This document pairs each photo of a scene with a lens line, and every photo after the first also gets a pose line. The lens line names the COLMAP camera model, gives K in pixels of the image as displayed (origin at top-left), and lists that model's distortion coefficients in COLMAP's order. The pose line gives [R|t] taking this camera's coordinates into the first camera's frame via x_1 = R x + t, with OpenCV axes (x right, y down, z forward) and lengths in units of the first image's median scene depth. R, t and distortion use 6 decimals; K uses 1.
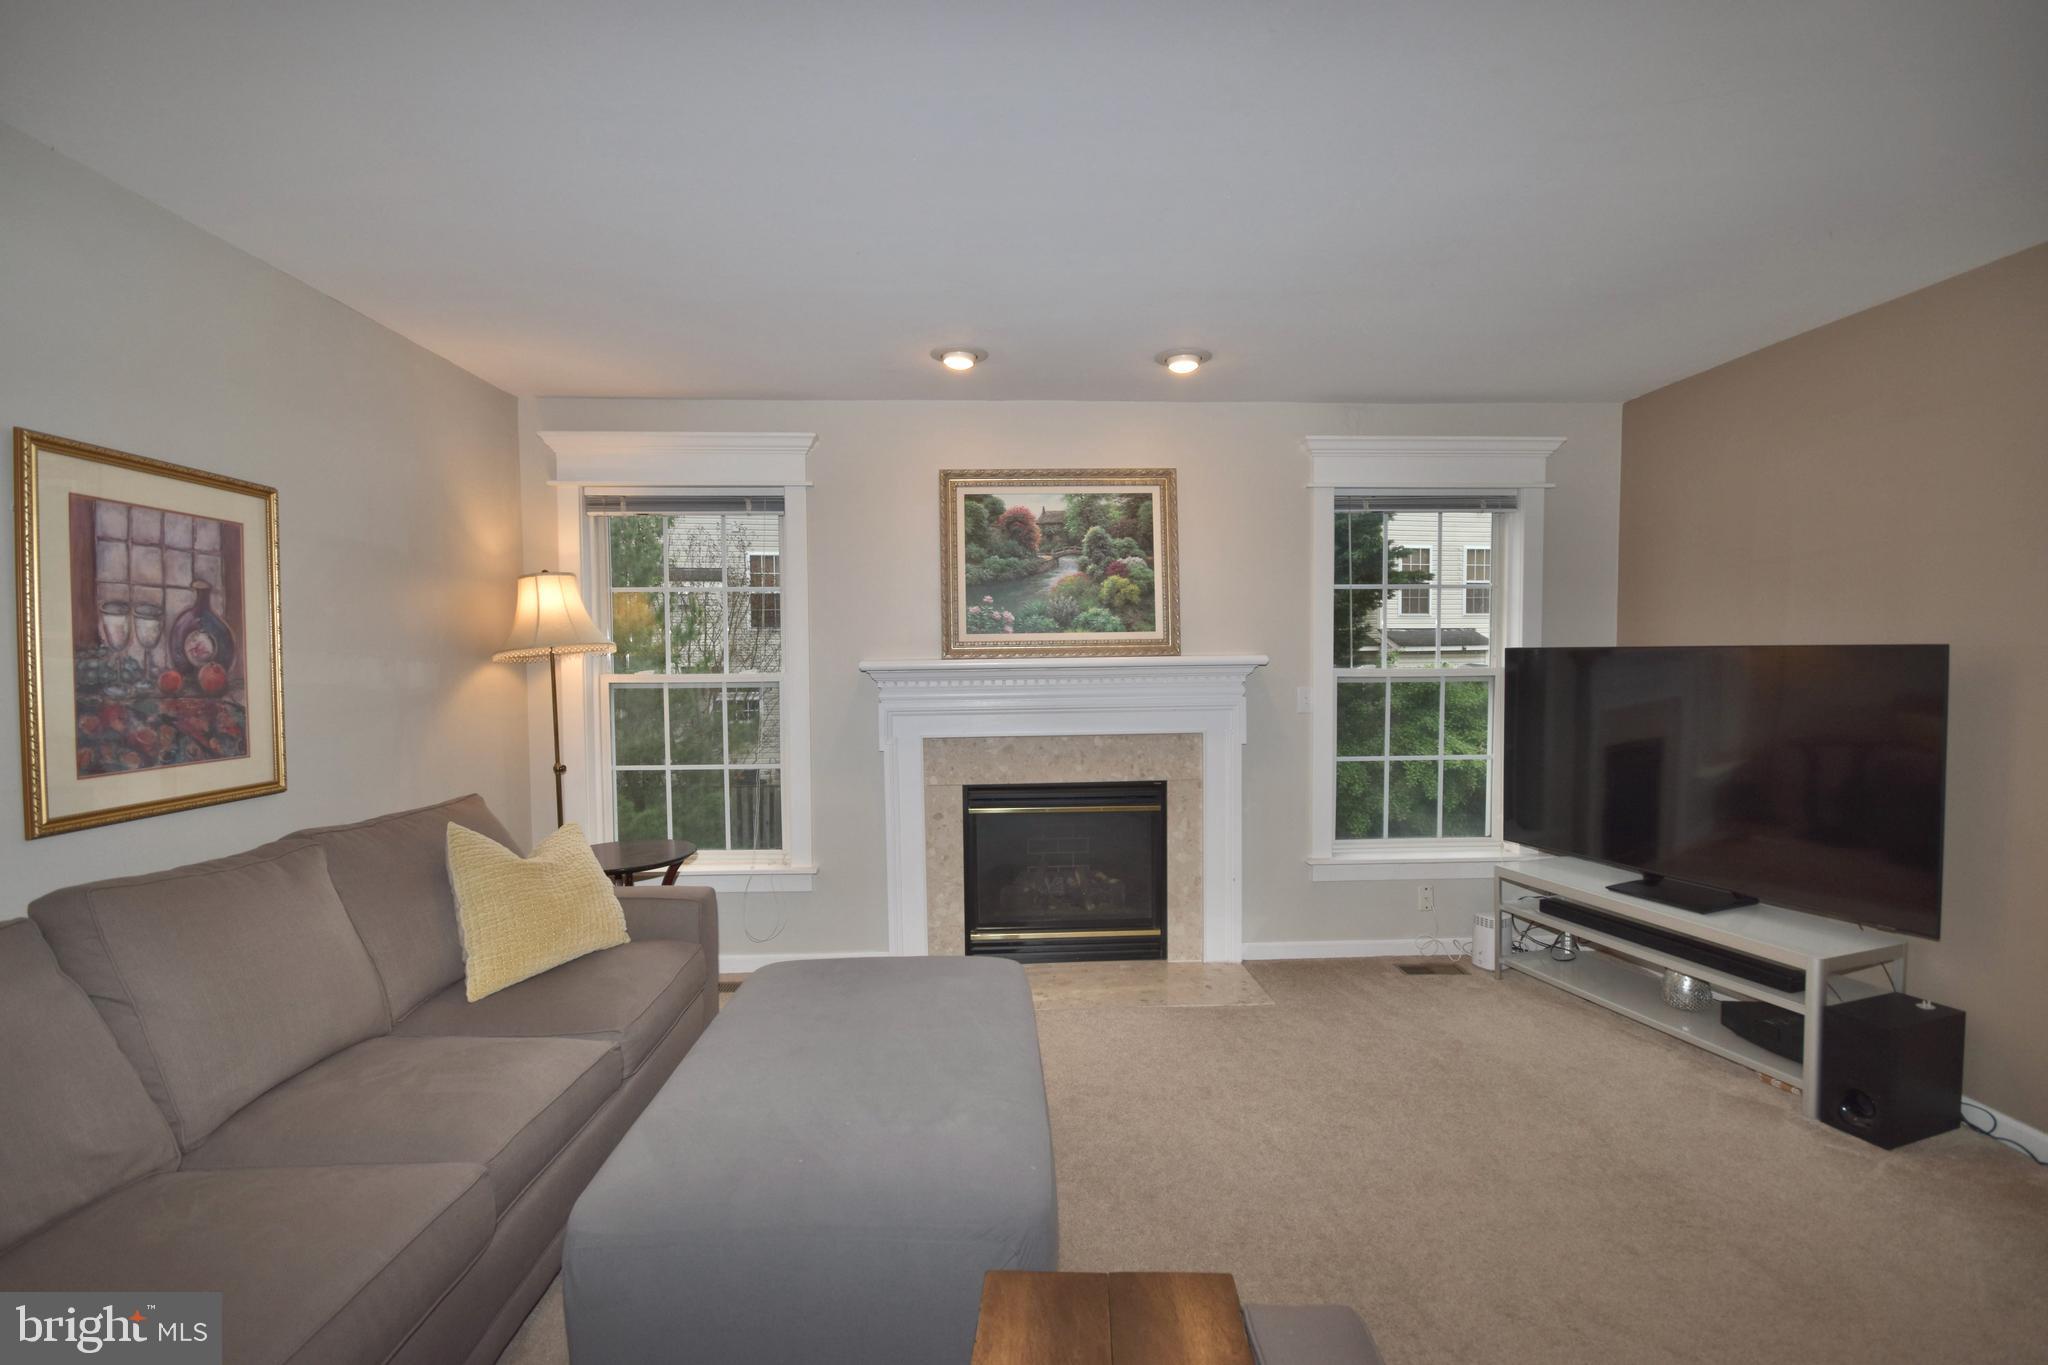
lens RADIAL K [[904.8, 0, 1024.0], [0, 904.8, 682.5], [0, 0, 1]] dist [0.000934, -0.000133]
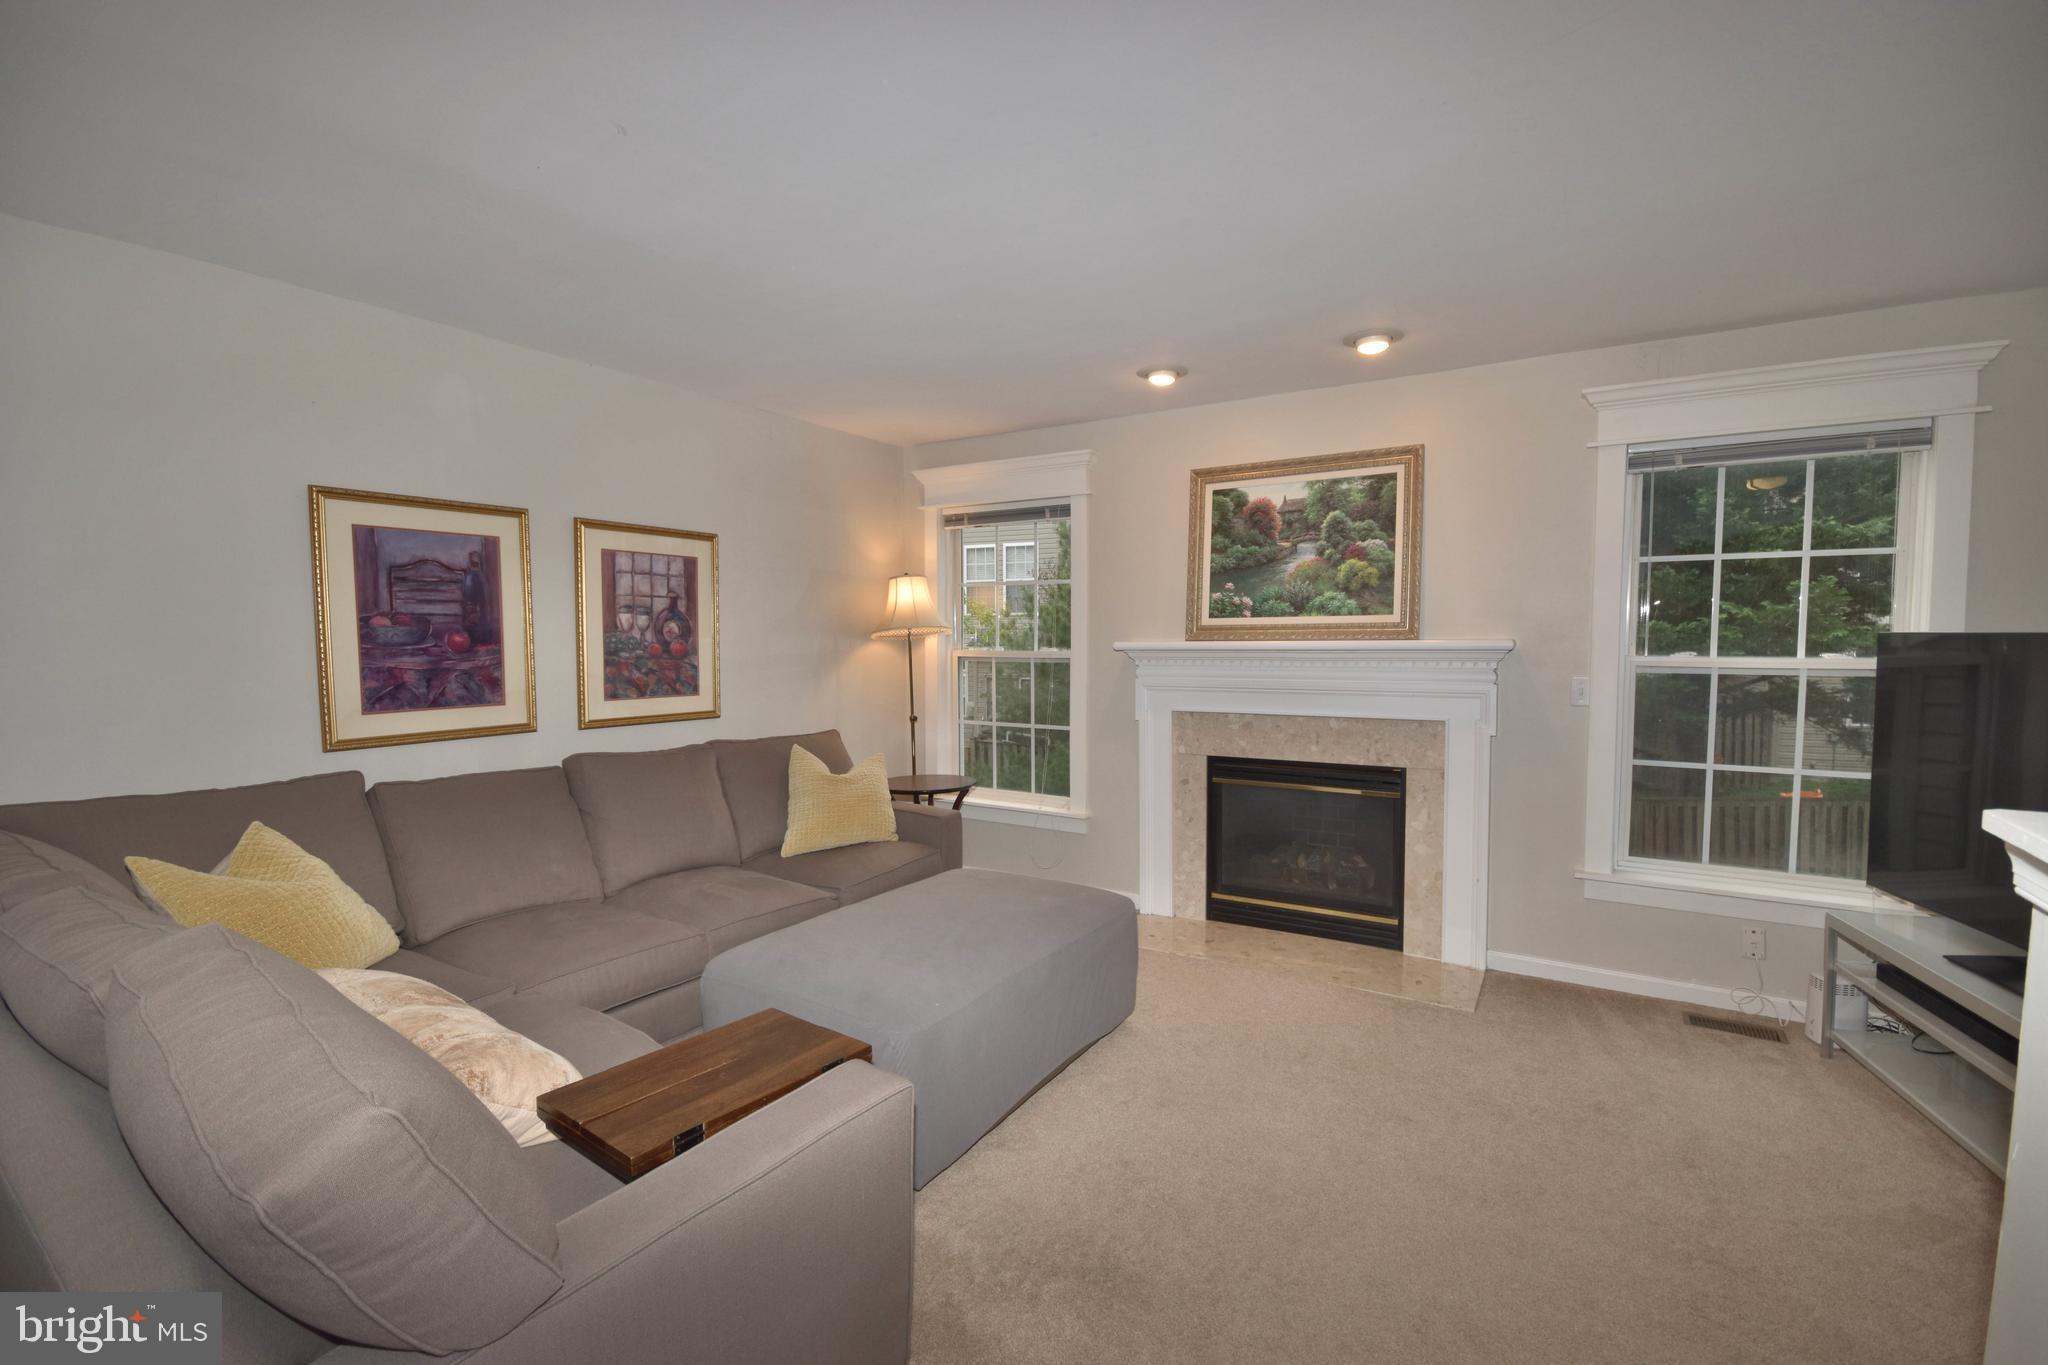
lens RADIAL K [[903.7, 0, 1026.1], [0, 903.7, 674.8], [0, 0, 1]] dist [0.002440, 0.000184]
pose [[0.826349, 0.030952, -0.562307, 0.369635], [-0.022201, 0.999503, 0.022393, -0.004568], [0.562721, -0.006021, 0.826625, -0.031506]]
